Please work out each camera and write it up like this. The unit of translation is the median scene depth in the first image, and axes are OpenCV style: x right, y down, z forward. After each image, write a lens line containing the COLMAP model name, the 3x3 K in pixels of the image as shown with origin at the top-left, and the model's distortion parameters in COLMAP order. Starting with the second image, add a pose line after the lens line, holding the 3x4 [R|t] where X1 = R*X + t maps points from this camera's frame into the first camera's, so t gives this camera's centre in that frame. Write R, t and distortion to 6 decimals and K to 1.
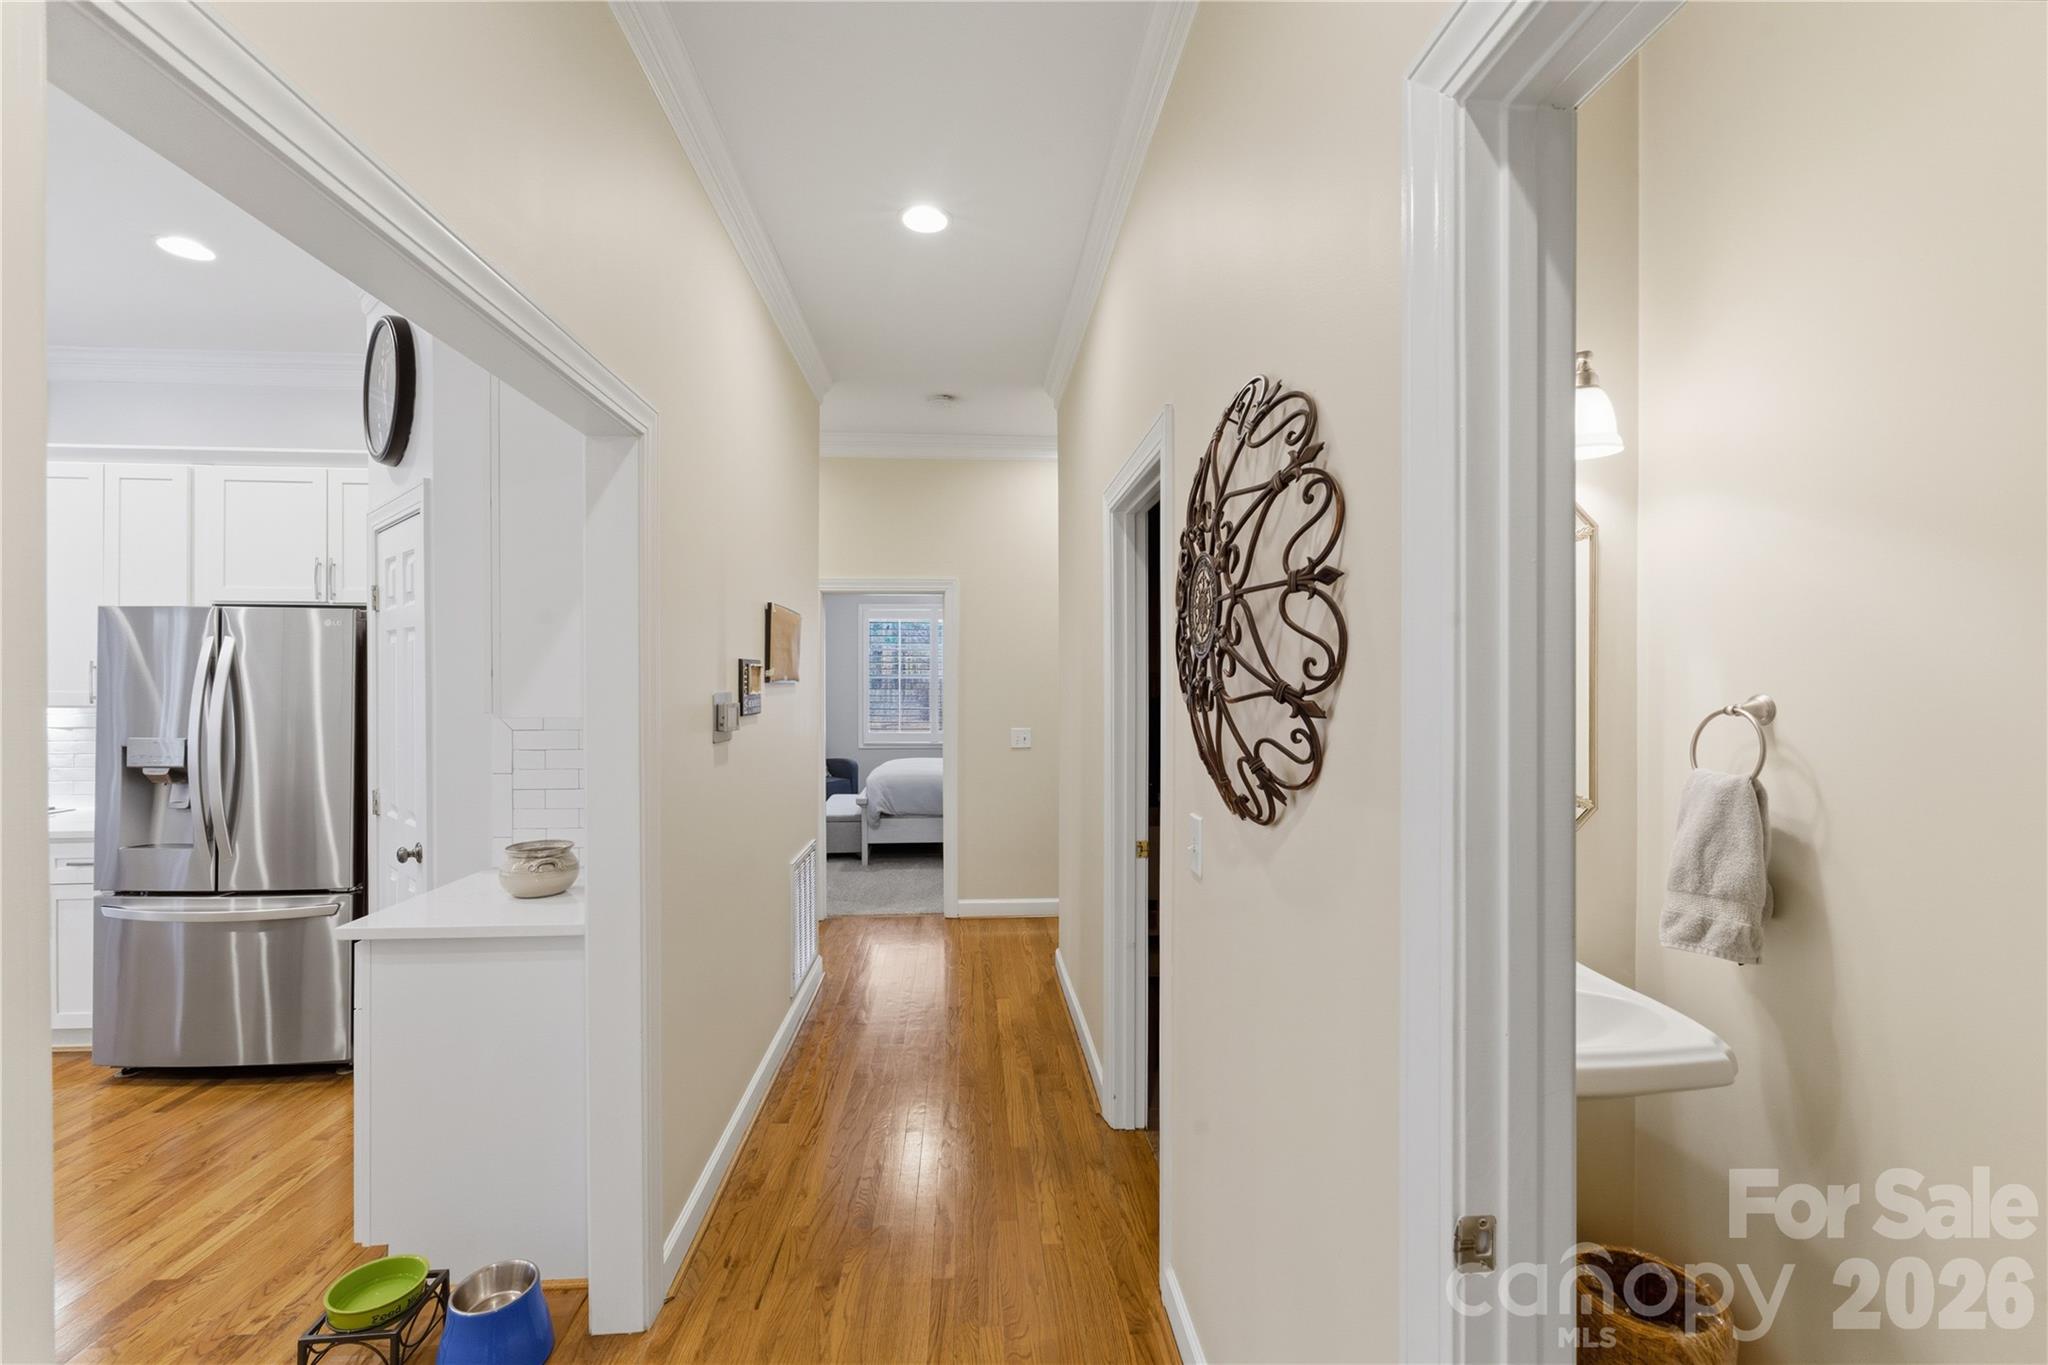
lens RADIAL K [[838.0, 0, 1024.6], [0, 838.0, 681.5], [0, 0, 1]] dist [-0.003014, -0.000033]
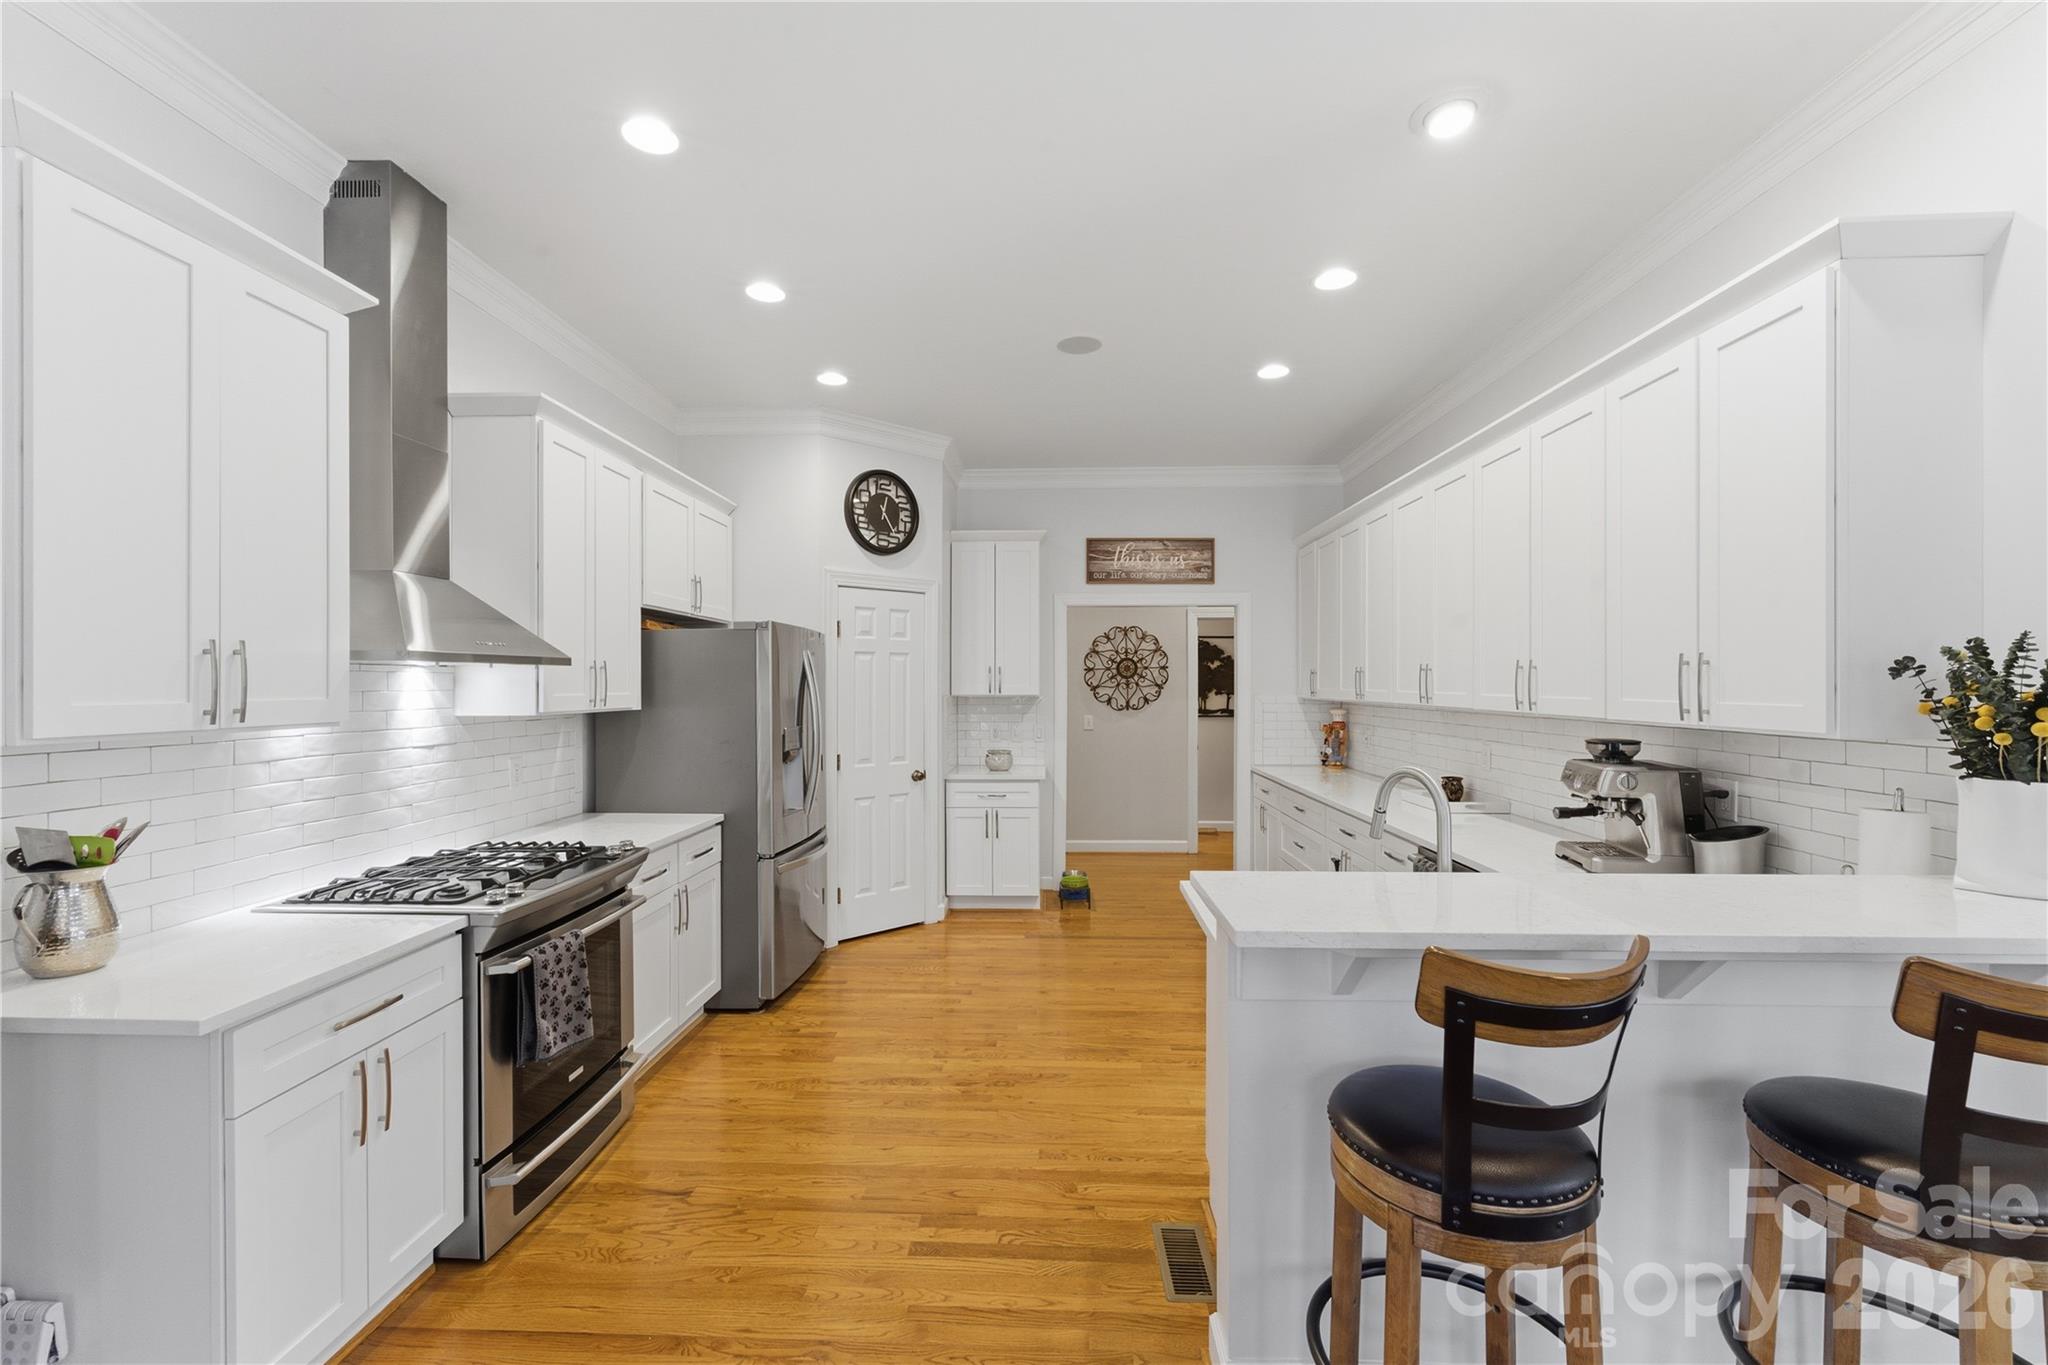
lens RADIAL K [[838.0, 0, 1039.1], [0, 838.0, 677.7], [0, 0, 1]] dist [-0.003014, -0.000033]
pose [[0.091326, 0.008332, 0.995786, -2.284956], [0.002692, 0.999959, -0.008614, 0.003561], [-0.995817, 0.003467, 0.091299, 0.498605]]
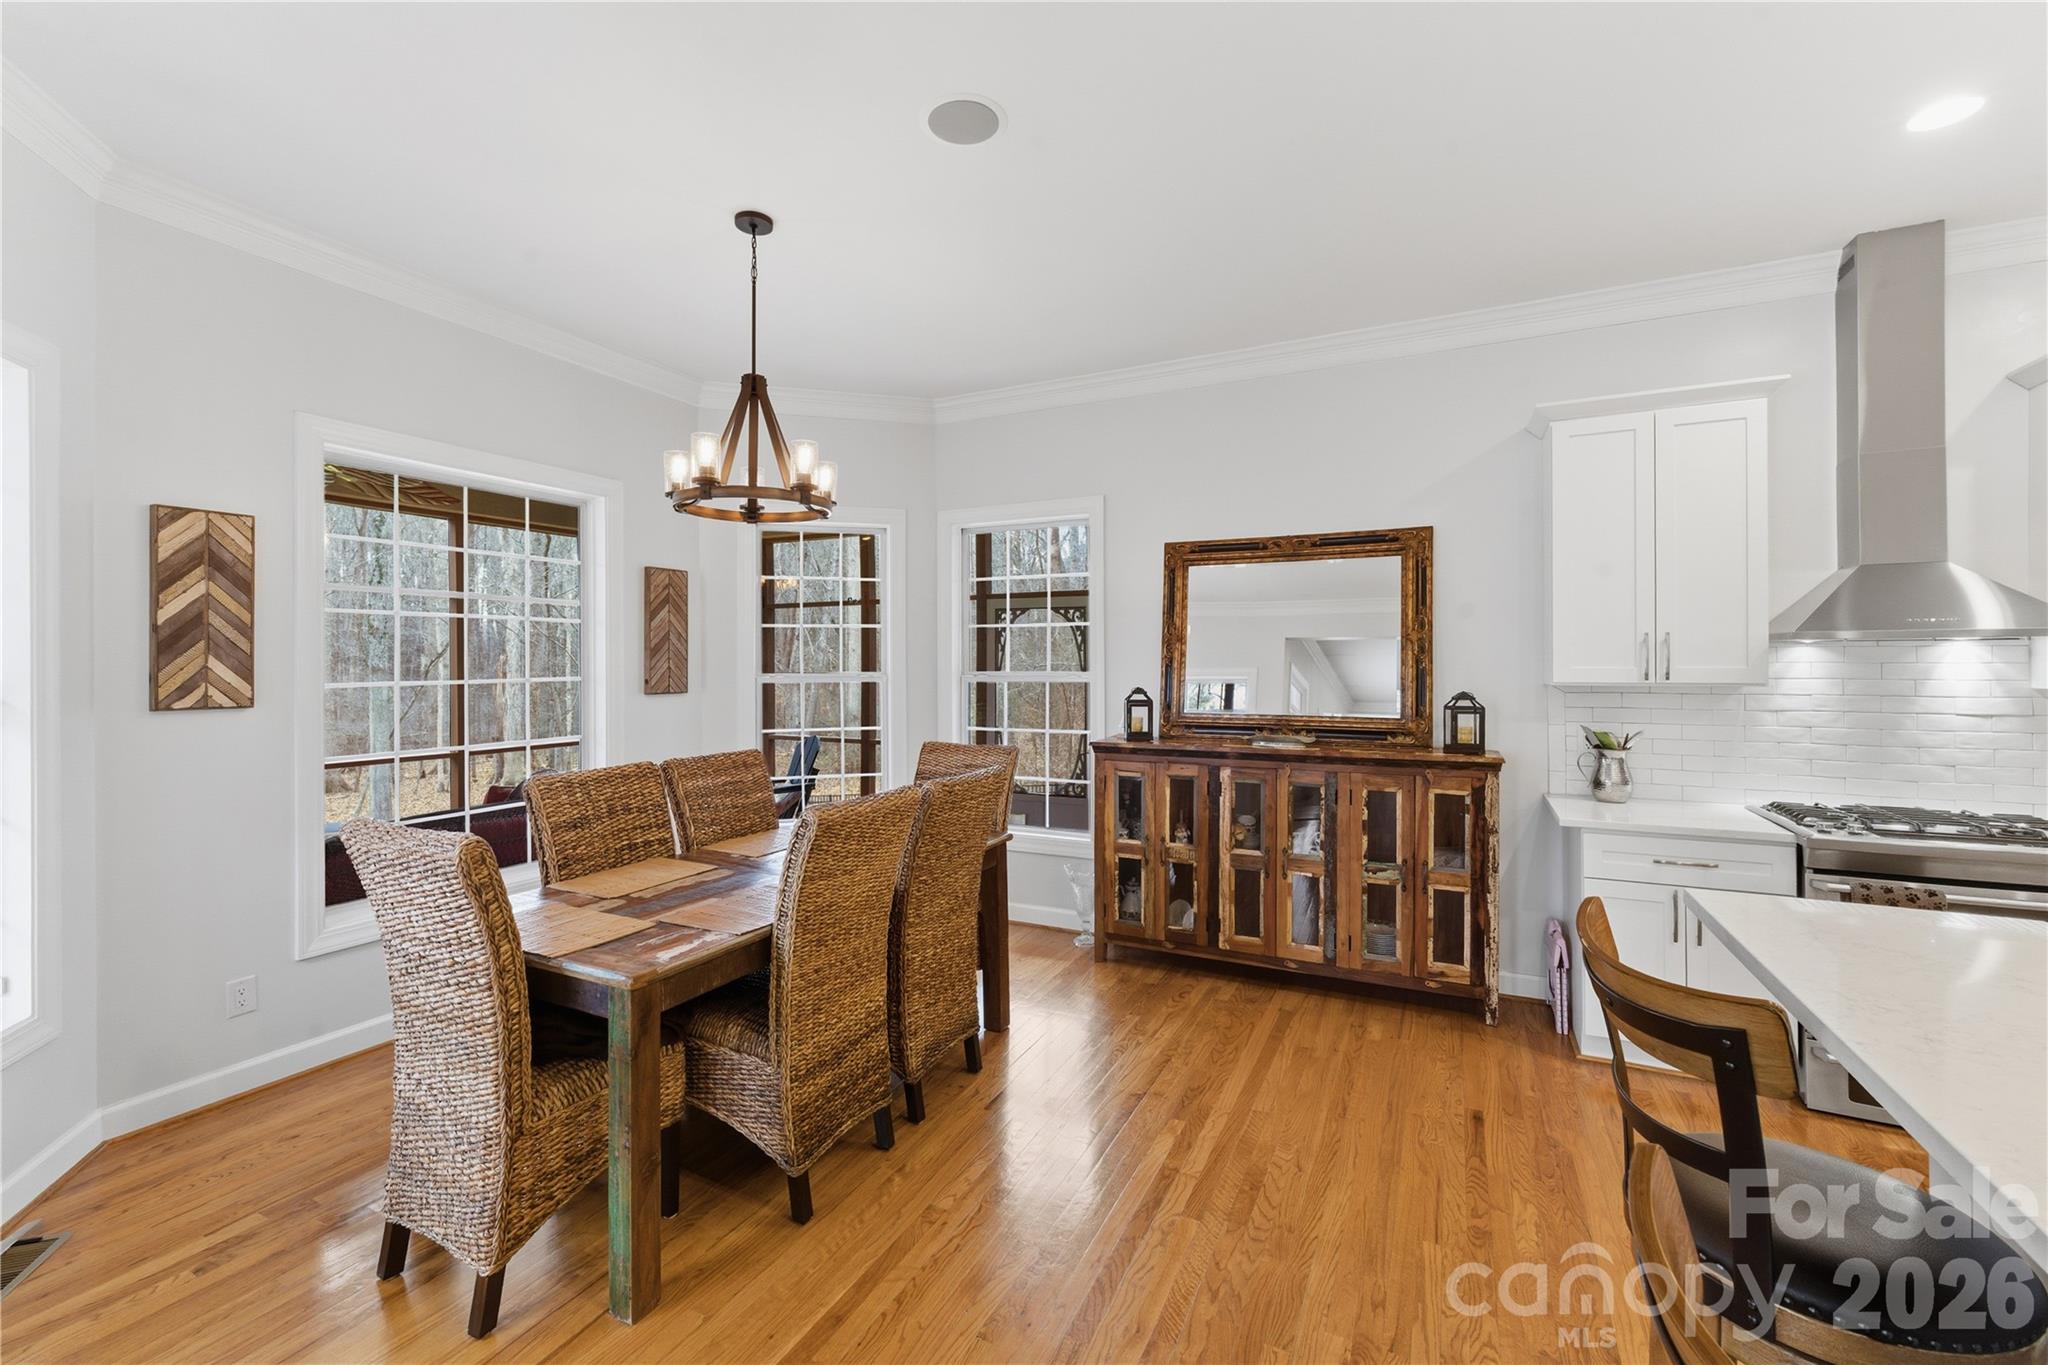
lens RADIAL K [[838.0, 0, 1017.5], [0, 838.0, 666.5], [0, 0, 1]] dist [-0.003014, -0.000033]
pose [[0.853948, 0.001806, -0.520355, -1.889132], [0.000214, 0.999993, 0.003821, 0.007863], [0.520358, -0.003375, 0.853942, -0.168611]]
